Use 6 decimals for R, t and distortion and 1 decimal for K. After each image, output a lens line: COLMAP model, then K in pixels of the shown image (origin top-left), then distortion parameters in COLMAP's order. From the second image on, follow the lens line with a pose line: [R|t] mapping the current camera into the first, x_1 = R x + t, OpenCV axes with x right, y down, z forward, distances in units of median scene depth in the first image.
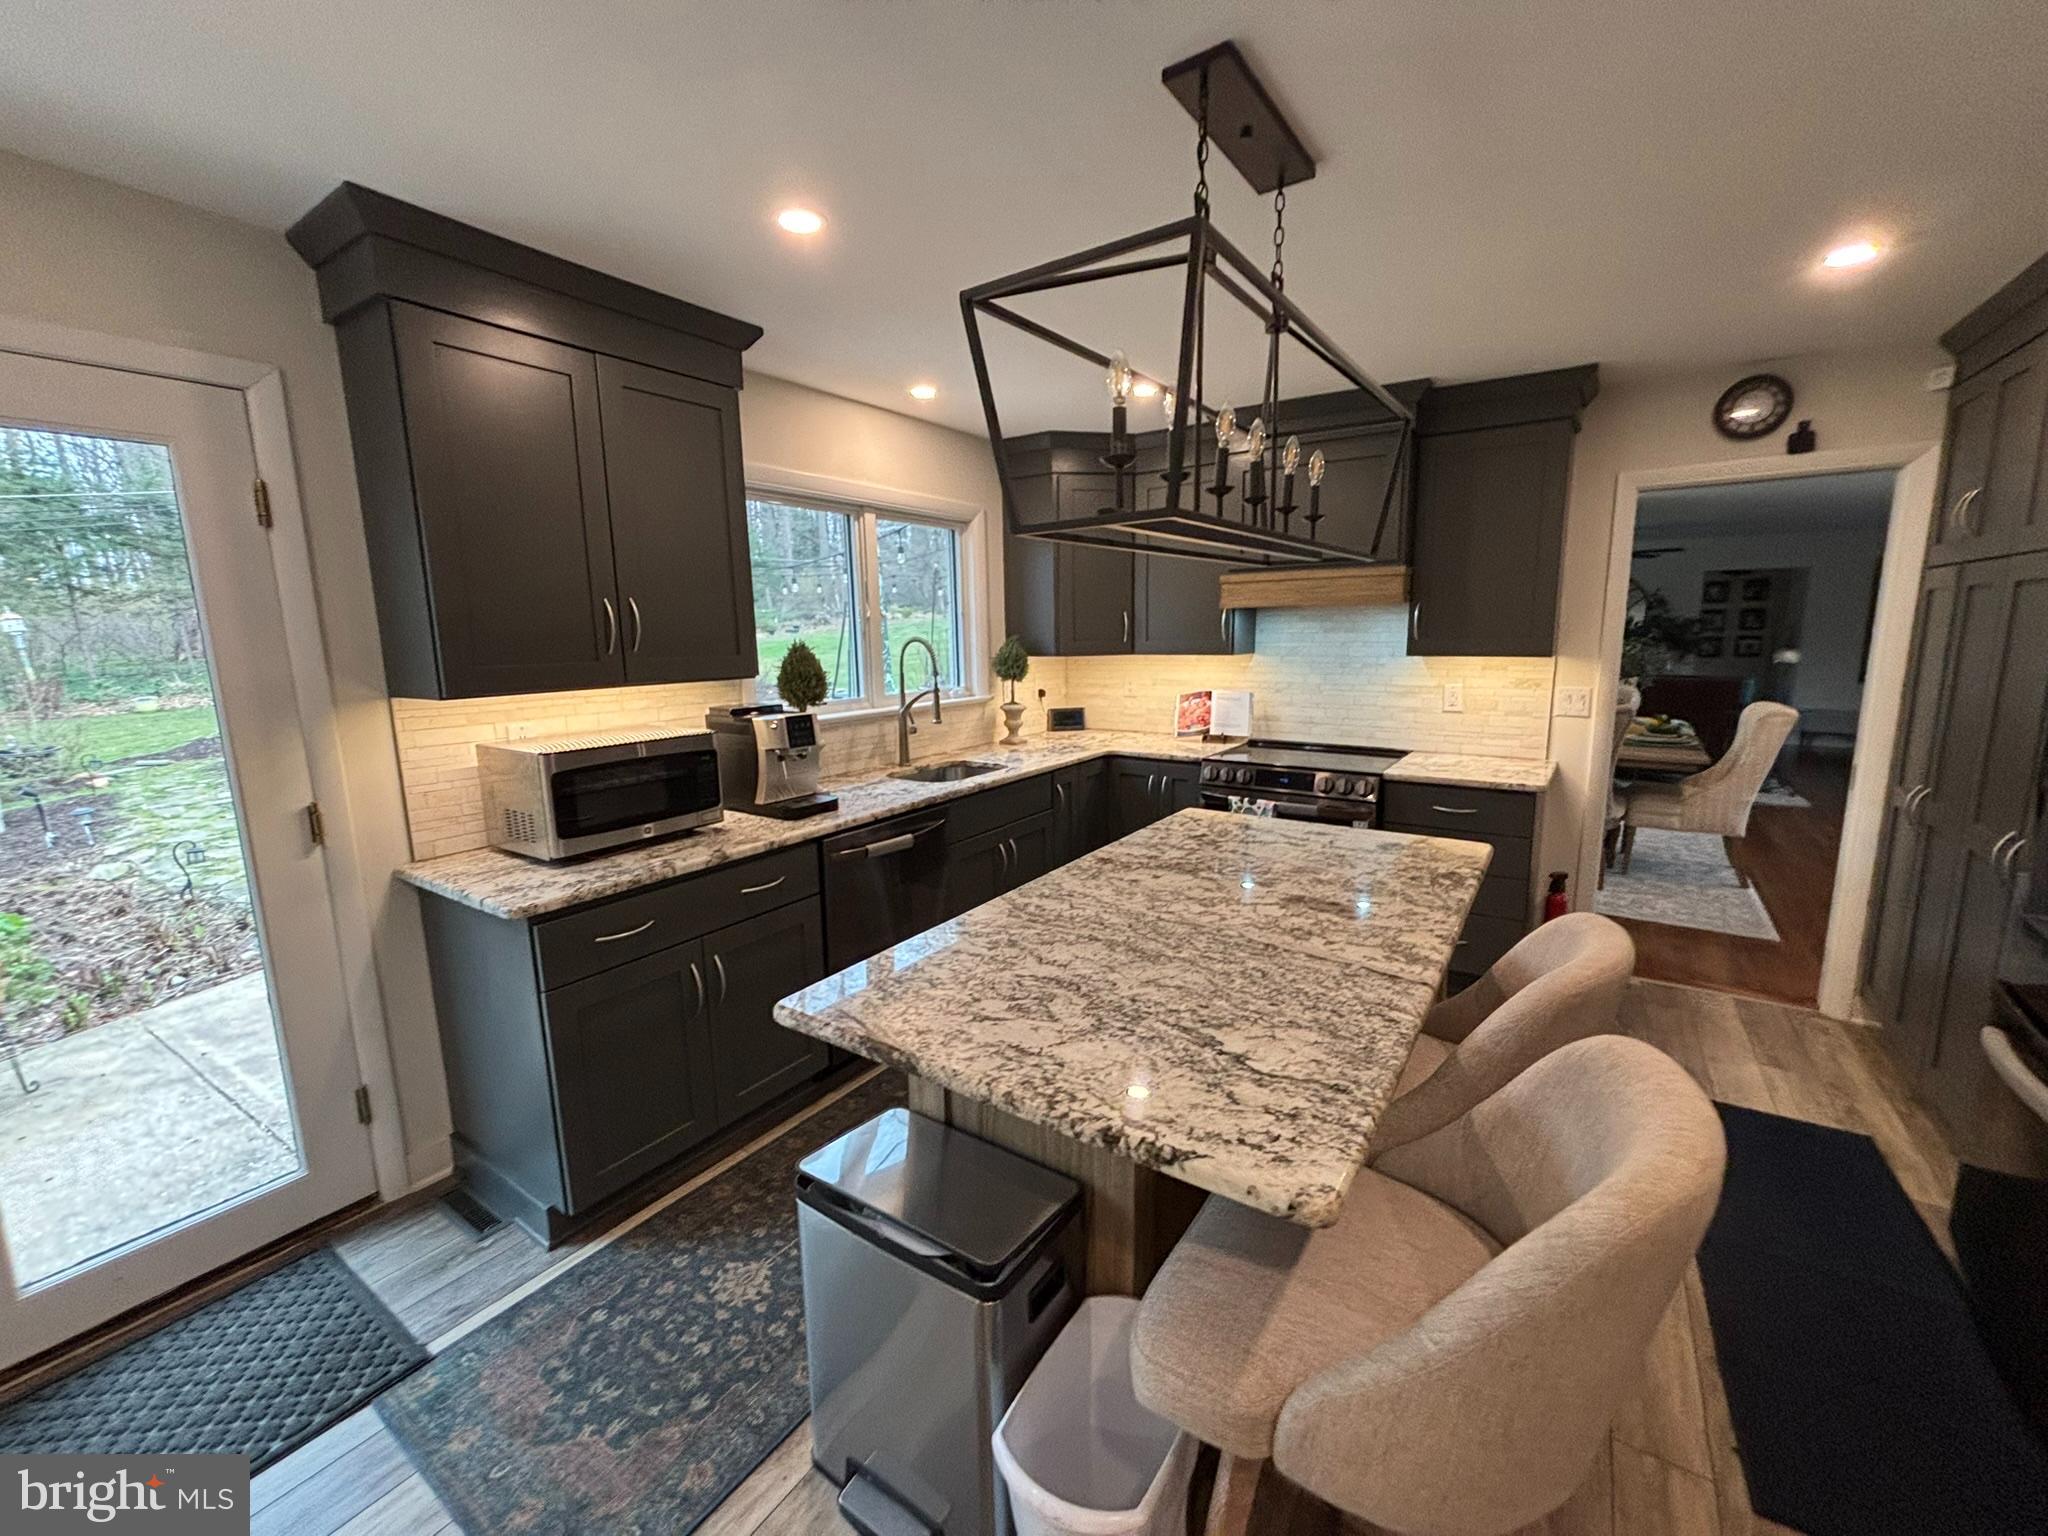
lens RADIAL K [[811.4, 0, 1035.0], [0, 811.4, 767.7], [0, 0, 1]] dist [-0.000089, -0.000299]
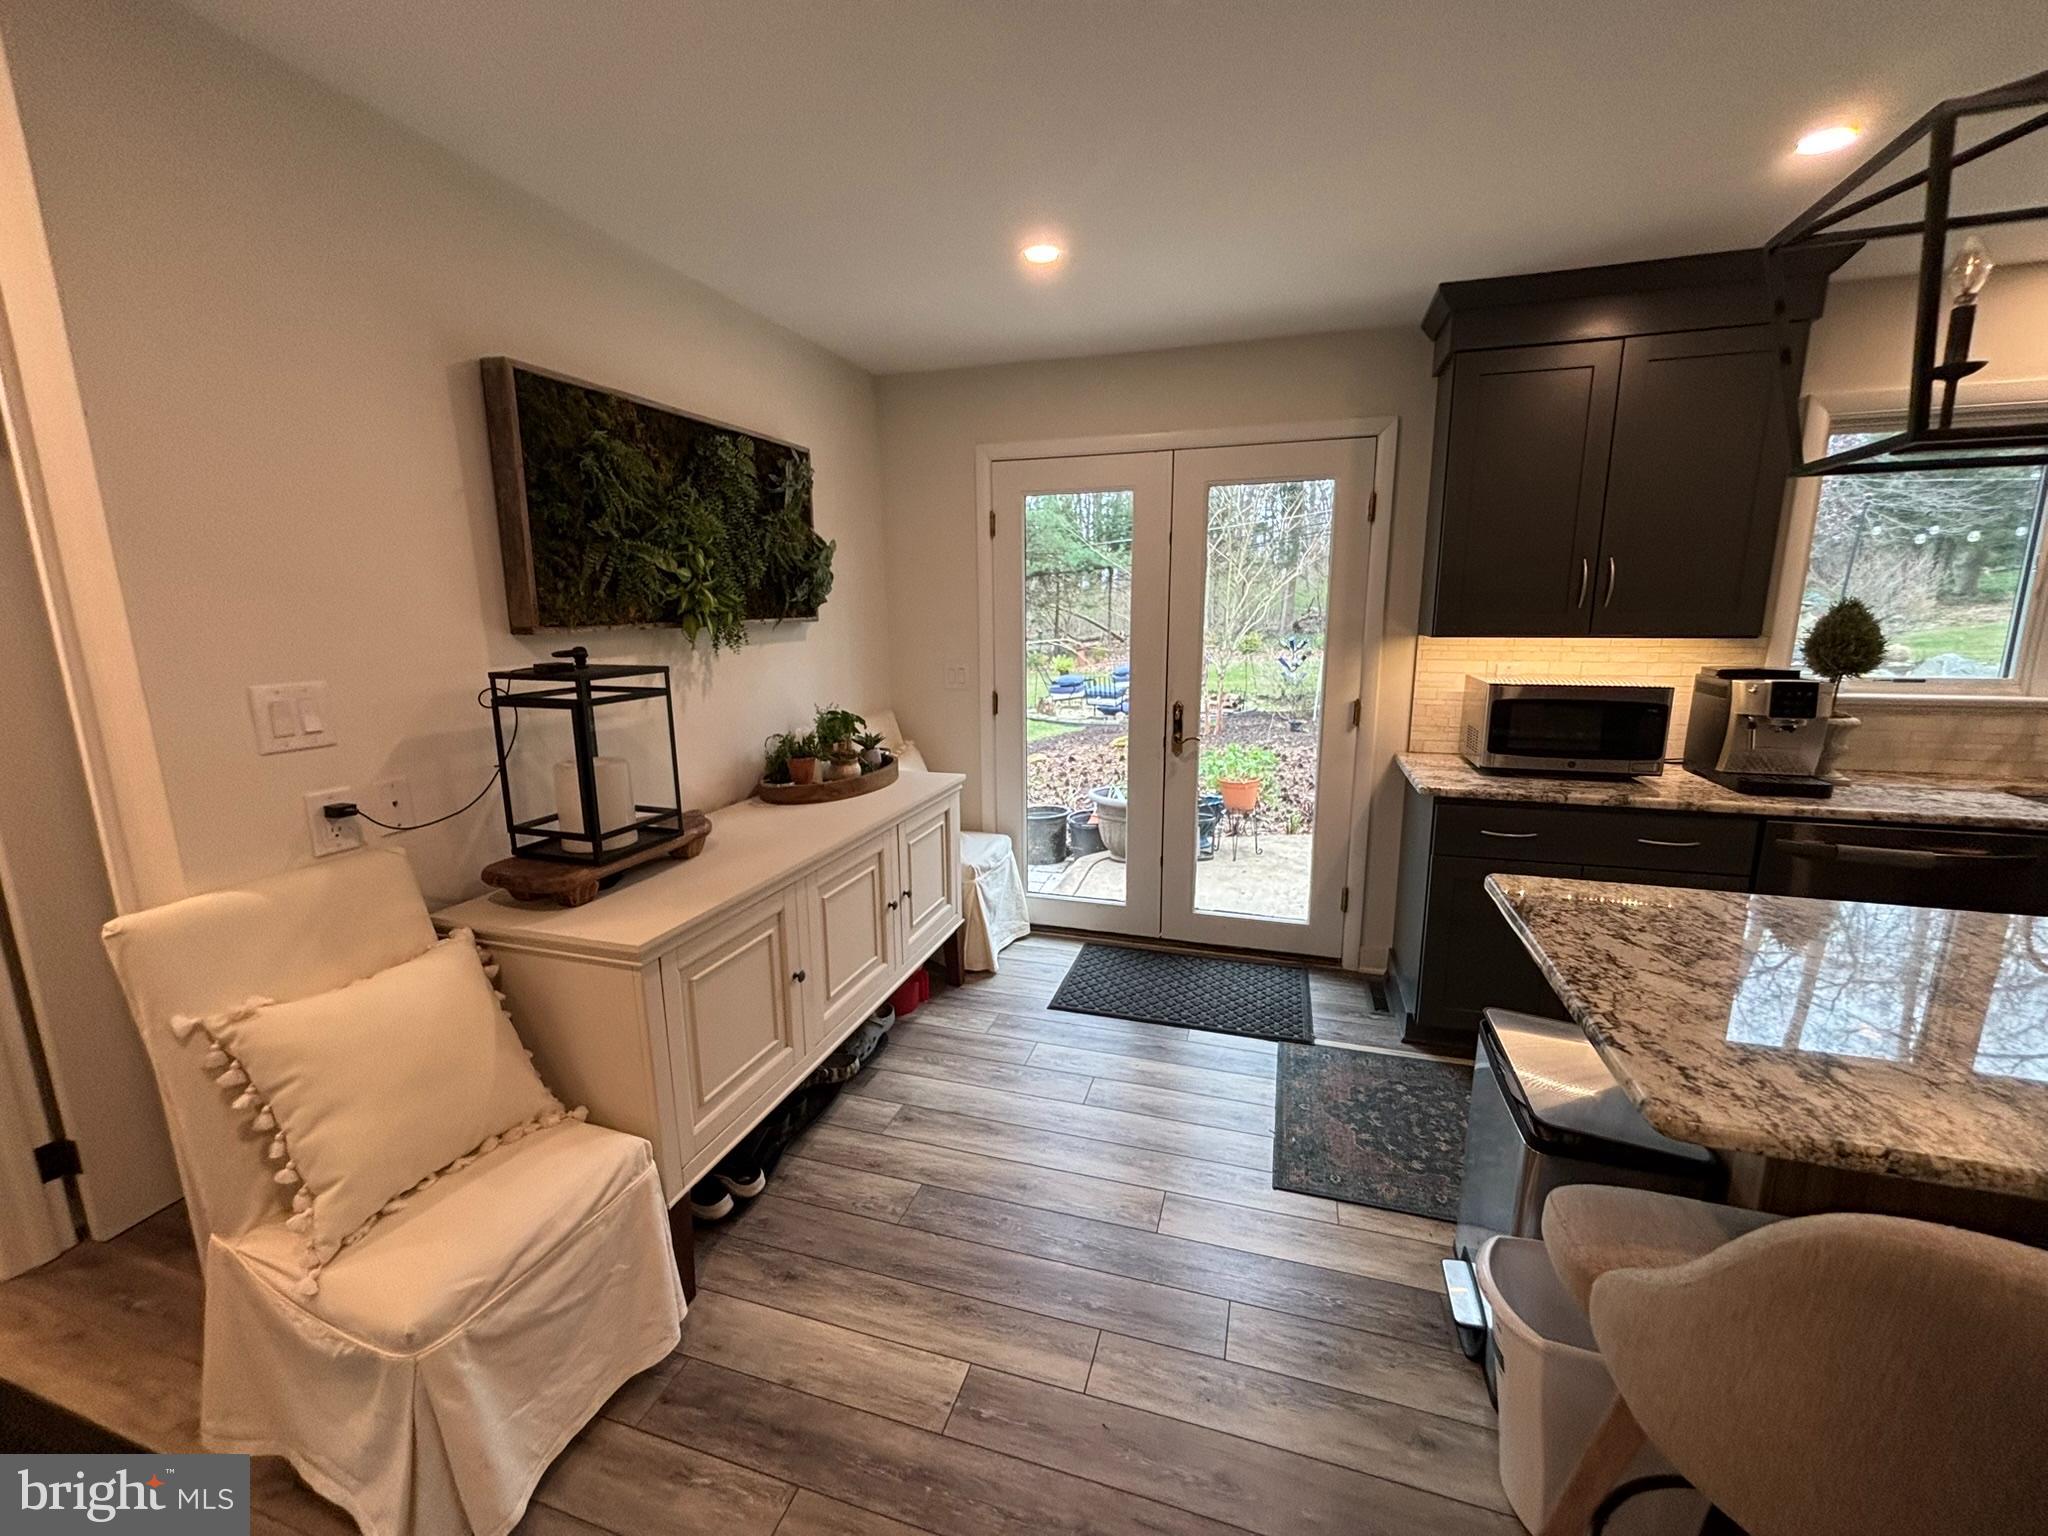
lens RADIAL K [[821.5, 0, 1027.5], [0, 821.5, 764.9], [0, 0, 1]] dist [-0.001563, -0.000099]
pose [[0.282647, 0.195332, -0.939125, 0.442198], [-0.158673, 0.975080, 0.155055, 0.023403], [0.946009, 0.105188, 0.306598, -0.076657]]
